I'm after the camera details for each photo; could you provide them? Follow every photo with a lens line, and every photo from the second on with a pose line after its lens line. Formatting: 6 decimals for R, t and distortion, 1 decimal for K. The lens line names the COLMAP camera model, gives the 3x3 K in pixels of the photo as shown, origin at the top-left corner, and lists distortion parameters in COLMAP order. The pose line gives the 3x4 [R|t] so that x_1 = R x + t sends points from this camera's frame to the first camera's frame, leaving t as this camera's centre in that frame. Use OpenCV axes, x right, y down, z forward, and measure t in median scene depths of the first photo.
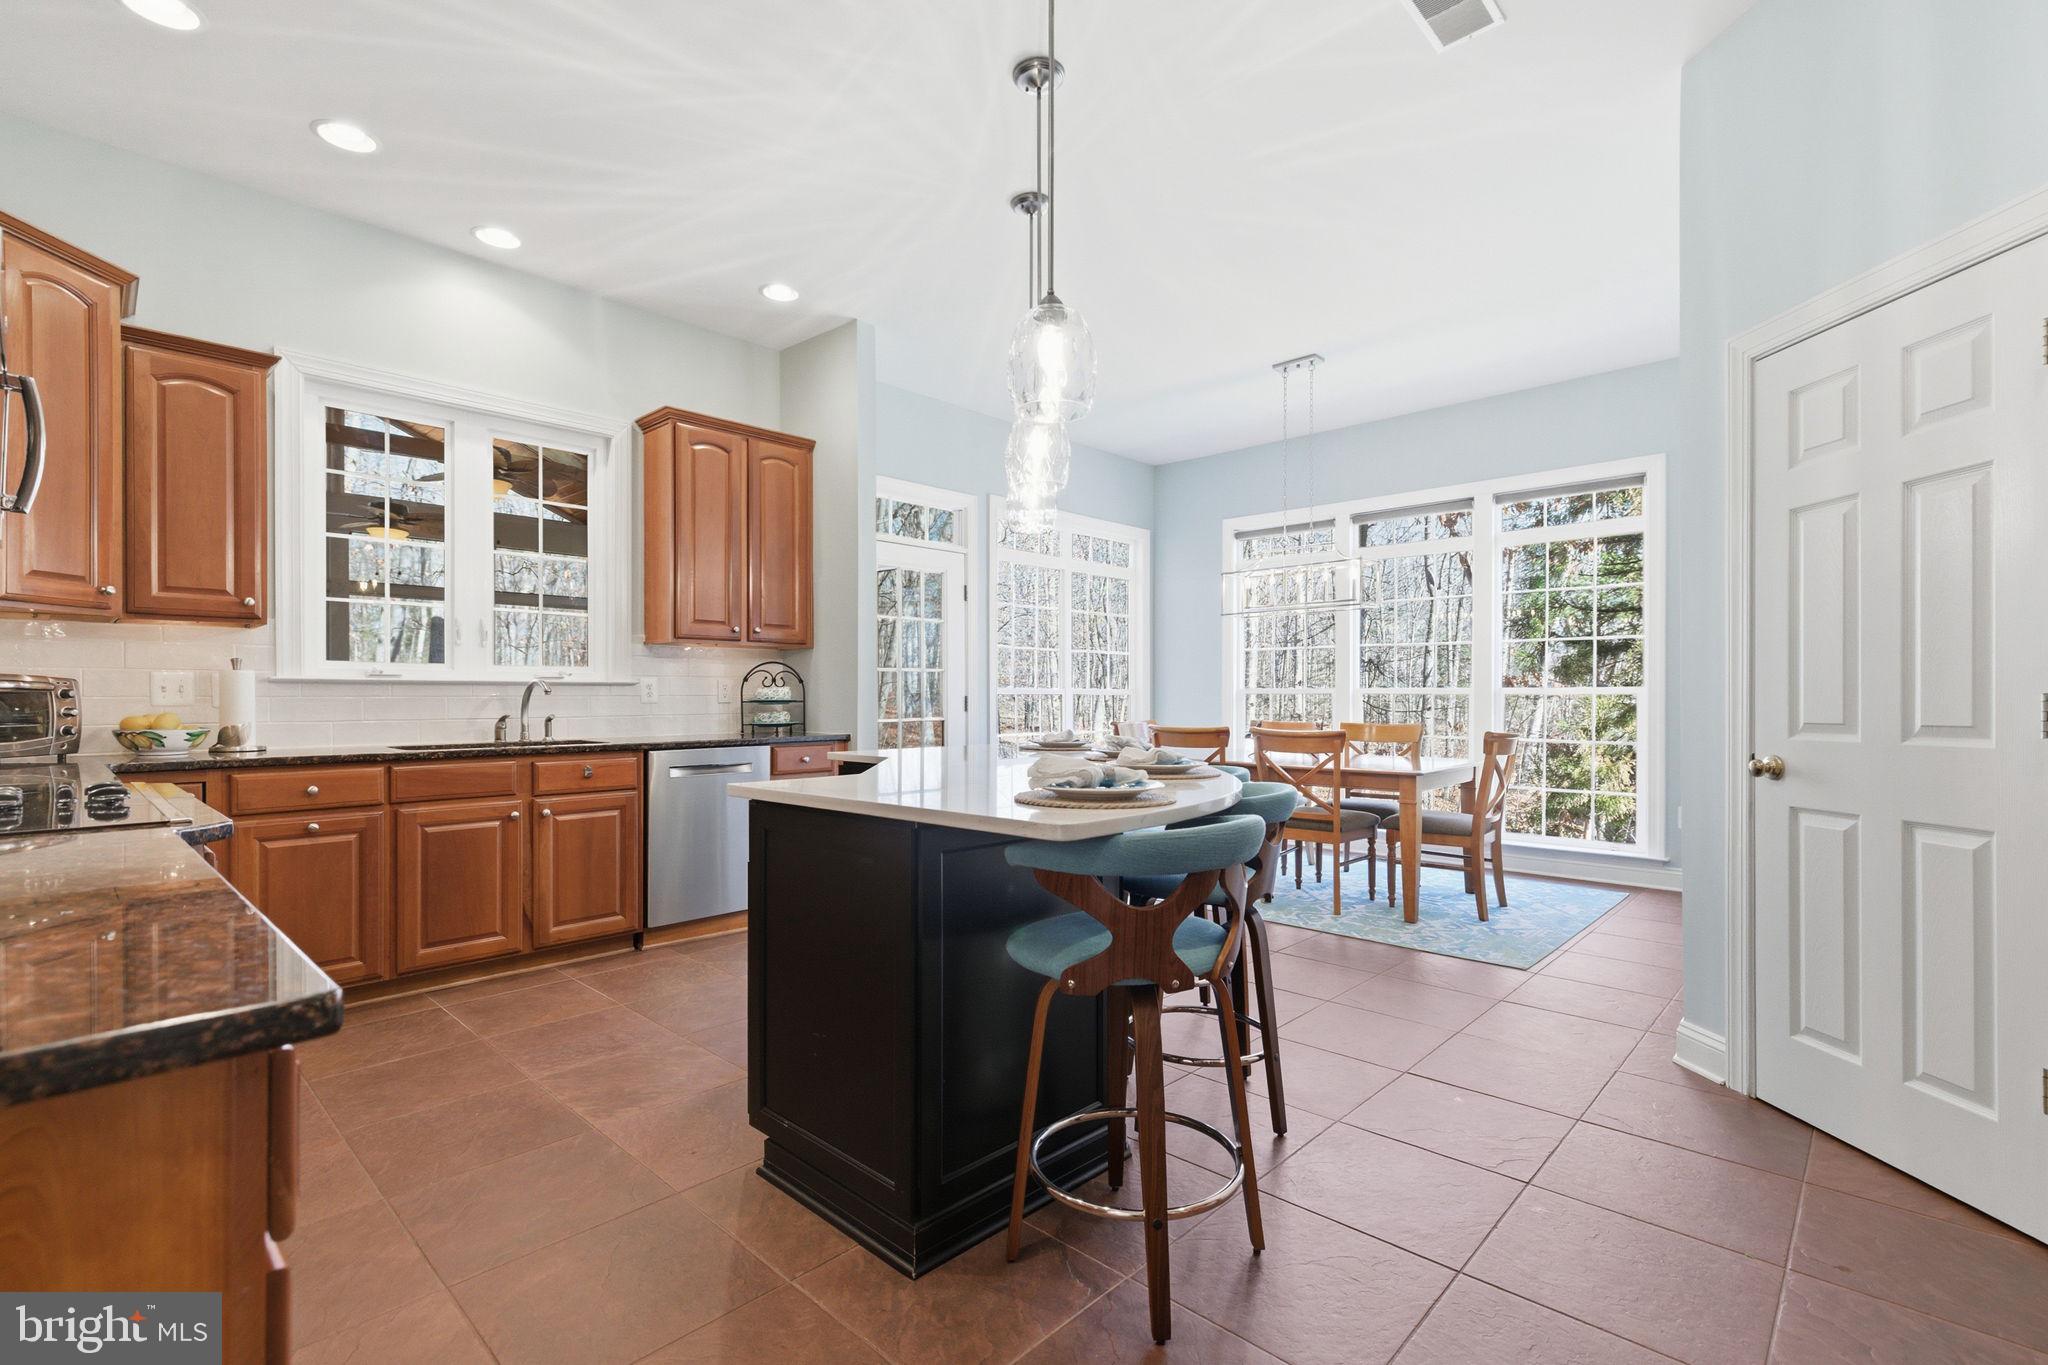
lens RADIAL K [[924.2, 0, 1014.8], [0, 924.2, 702.1], [0, 0, 1]] dist [0.000017, 0.000163]
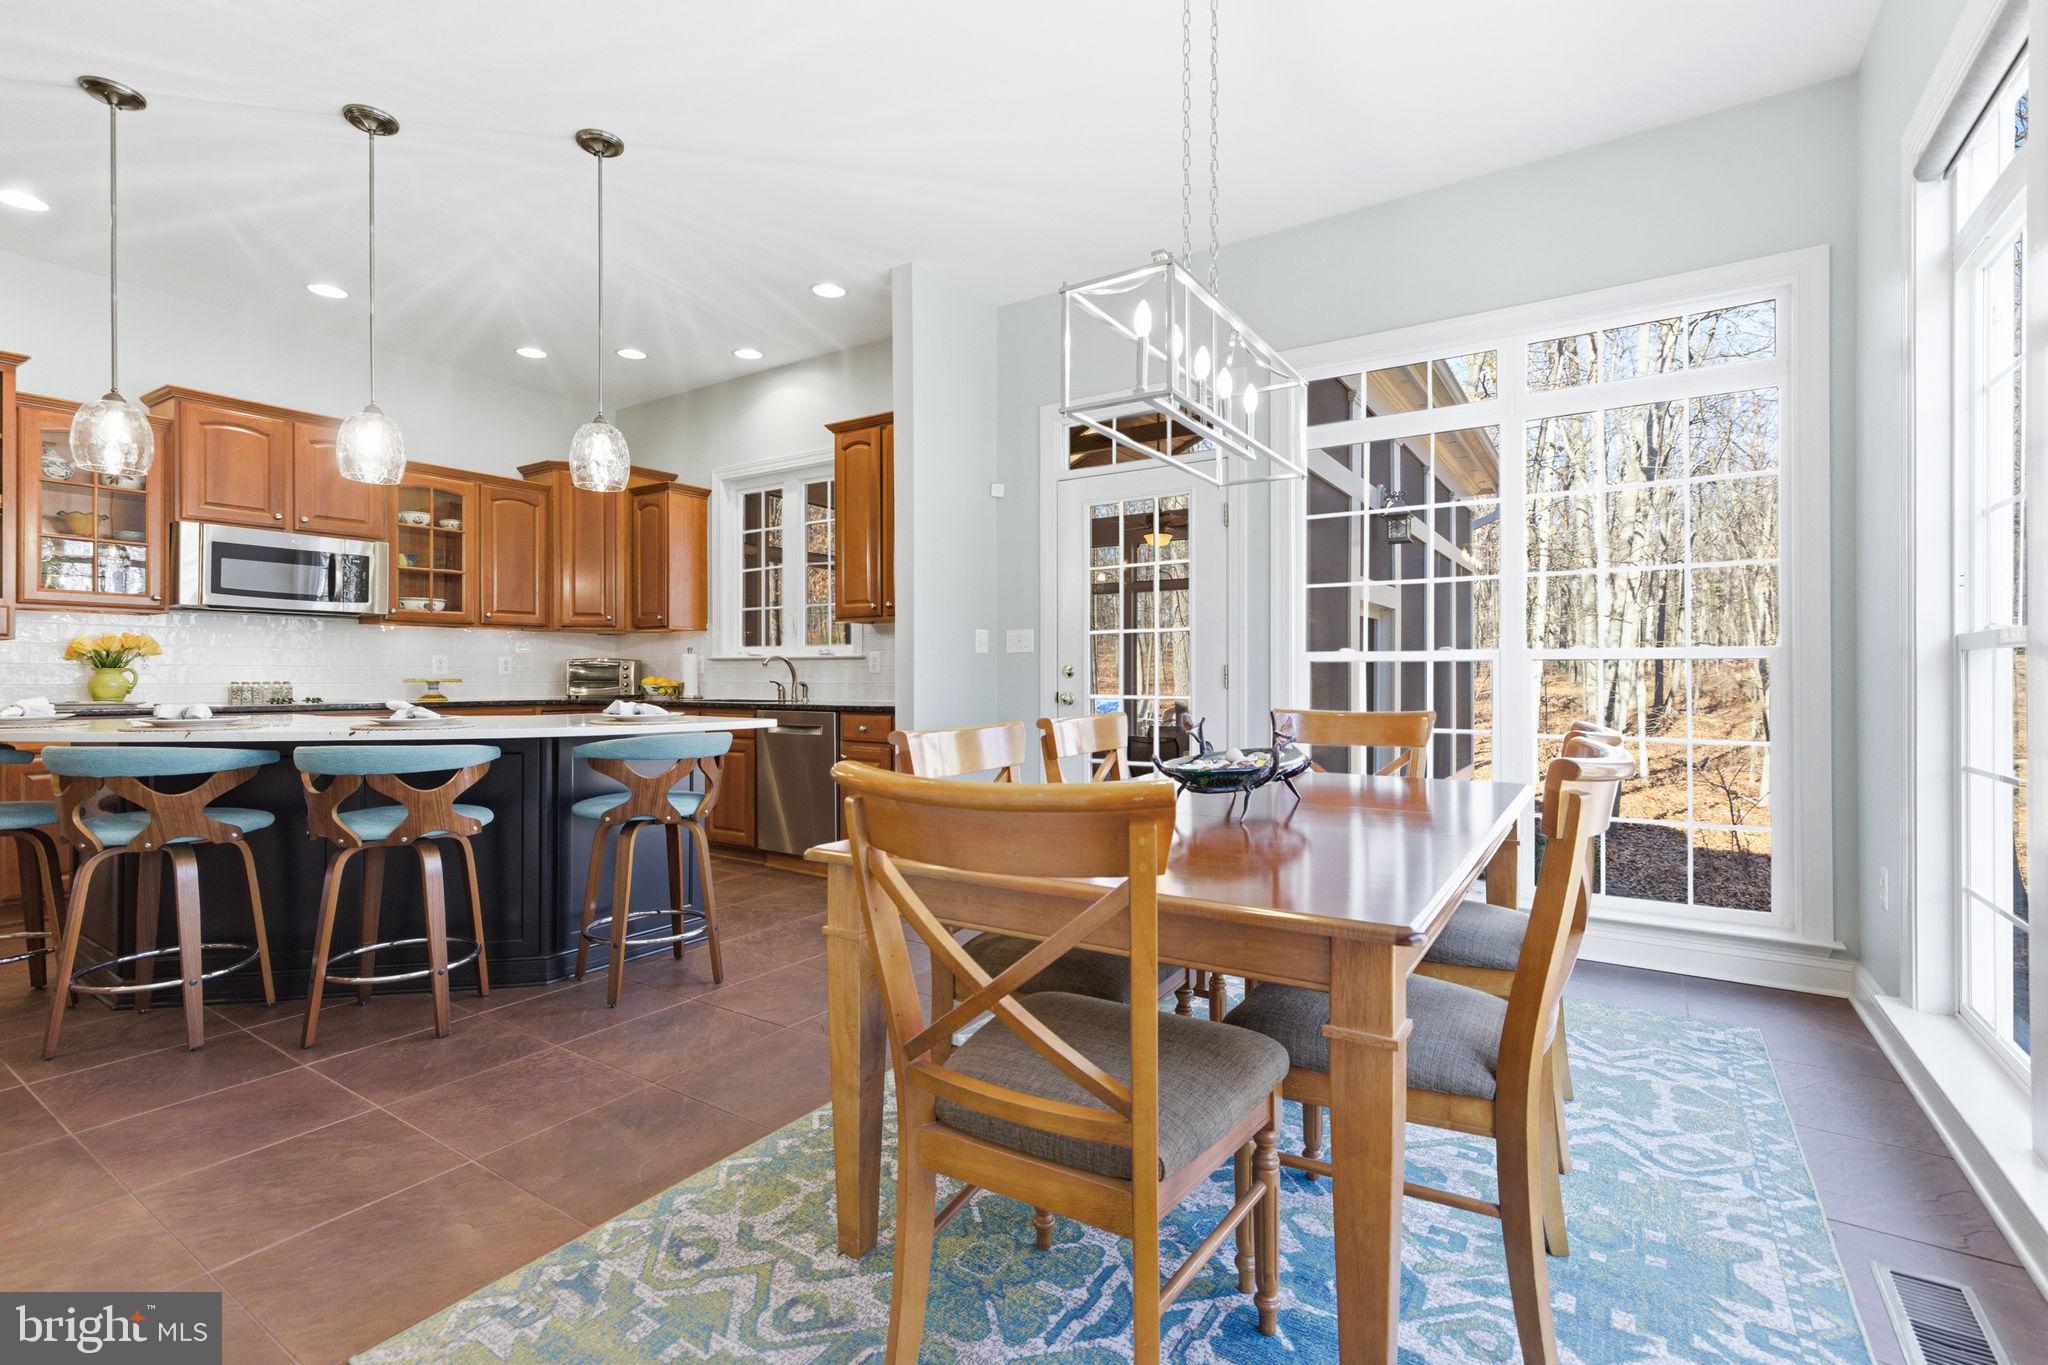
lens RADIAL K [[924.2, 0, 1038.5], [0, 924.2, 674.6], [0, 0, 1]] dist [0.000017, 0.000163]
pose [[0.191384, 0.005277, -0.981501, 0.885995], [-0.004606, 0.999979, 0.004478, -0.003516], [0.981504, 0.003663, 0.191404, 1.075835]]
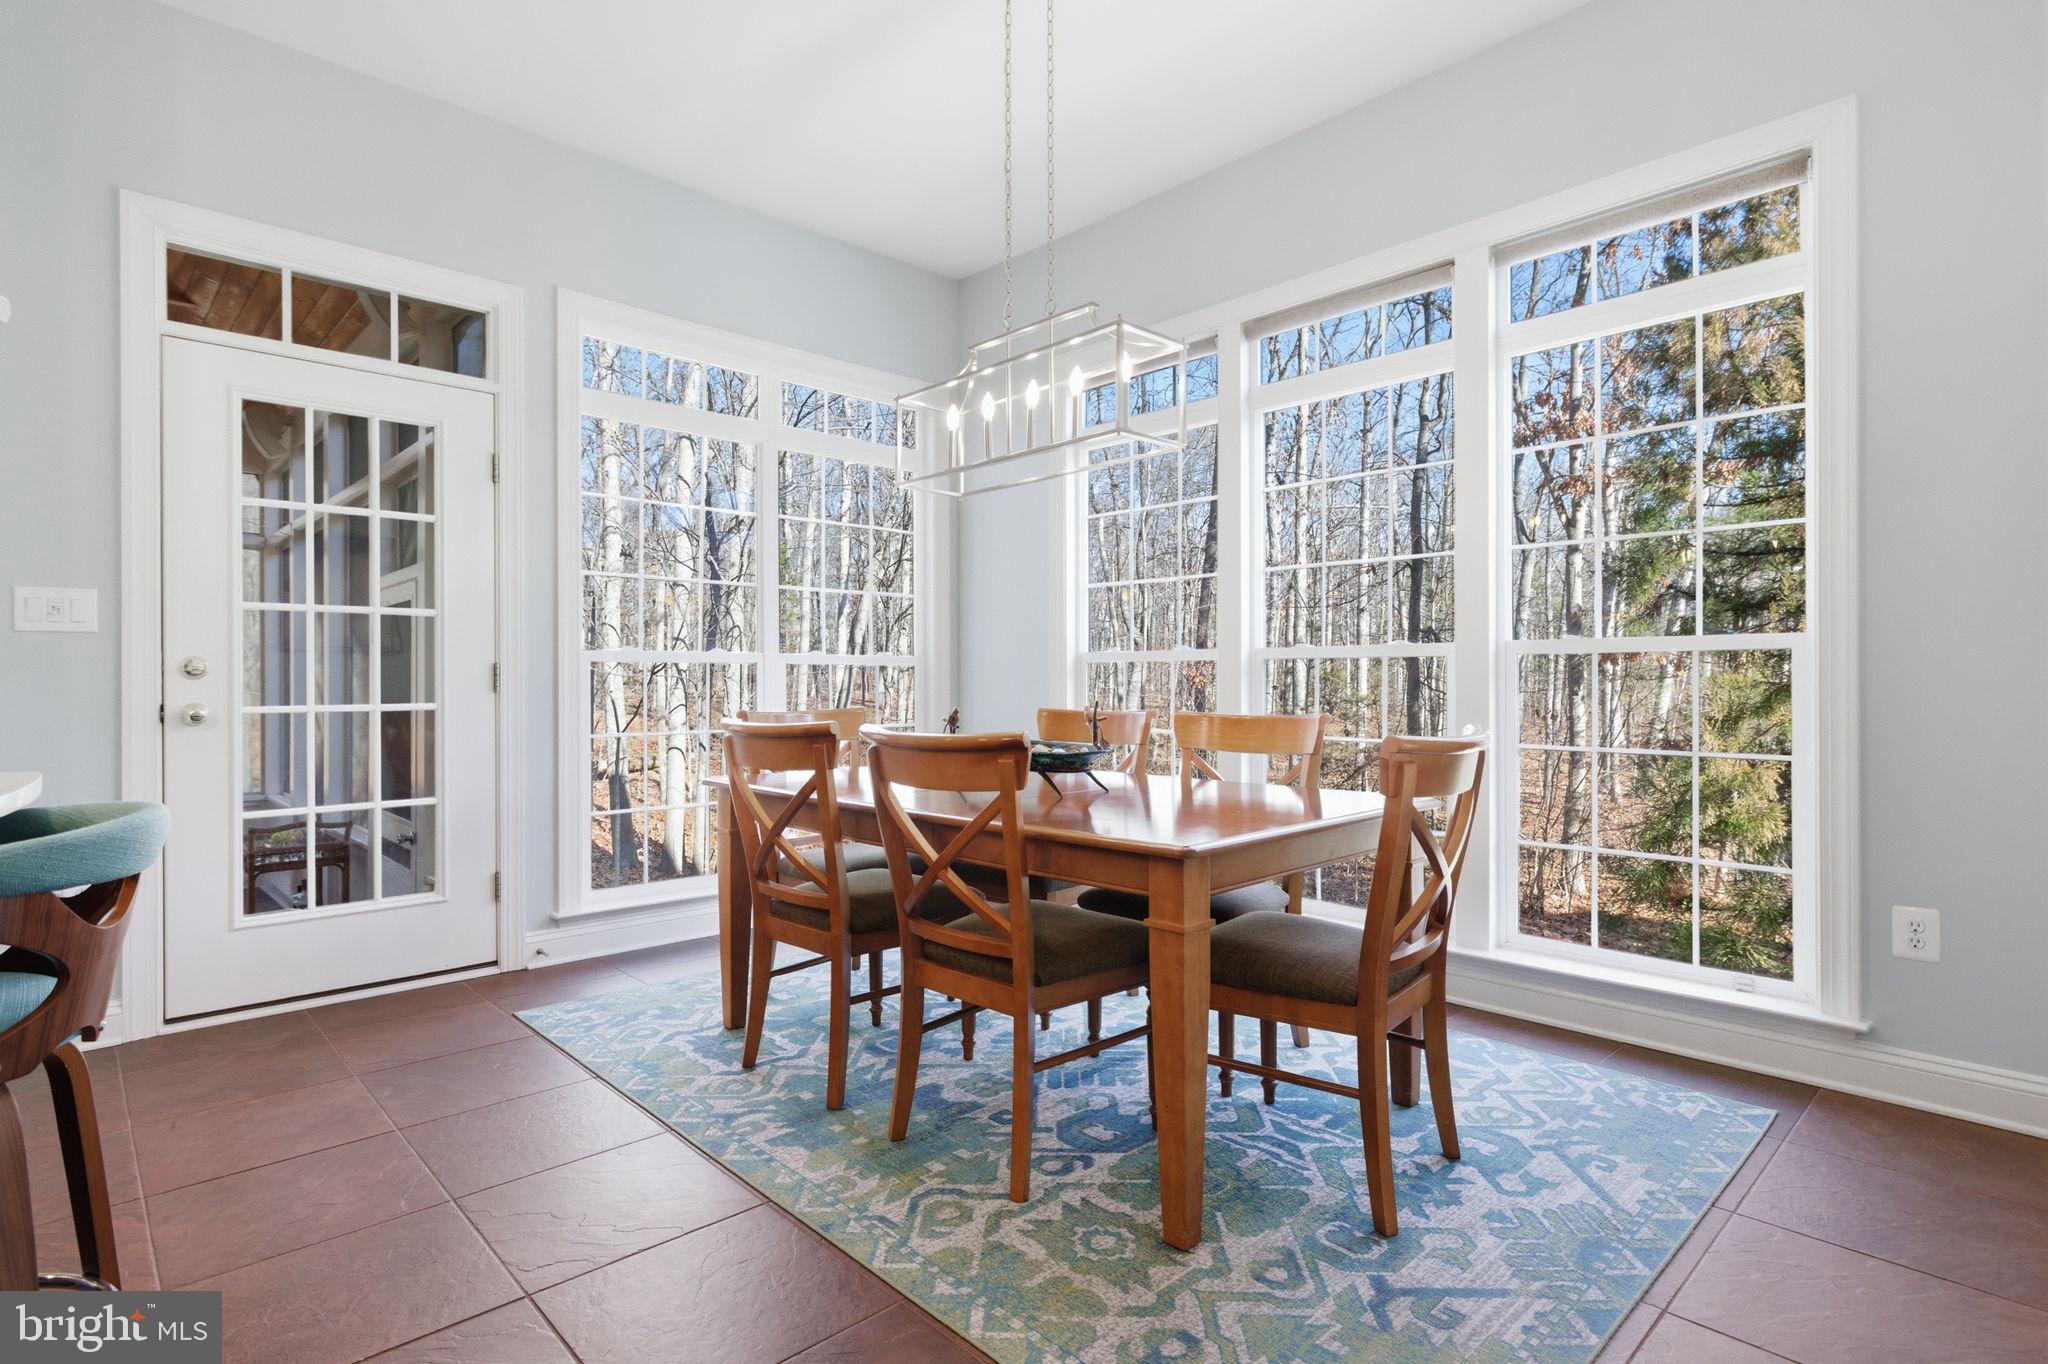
lens RADIAL K [[1033.5, 0, 1043.8], [0, 1033.5, 684.4], [0, 0, 1]] dist [0.000015, -0.000570]
pose [[0.999484, -0.001151, -0.032102, 0.406525], [0.001117, 0.999999, -0.001098, 0.011218], [0.032103, 0.001061, 0.999484, 0.606937]]
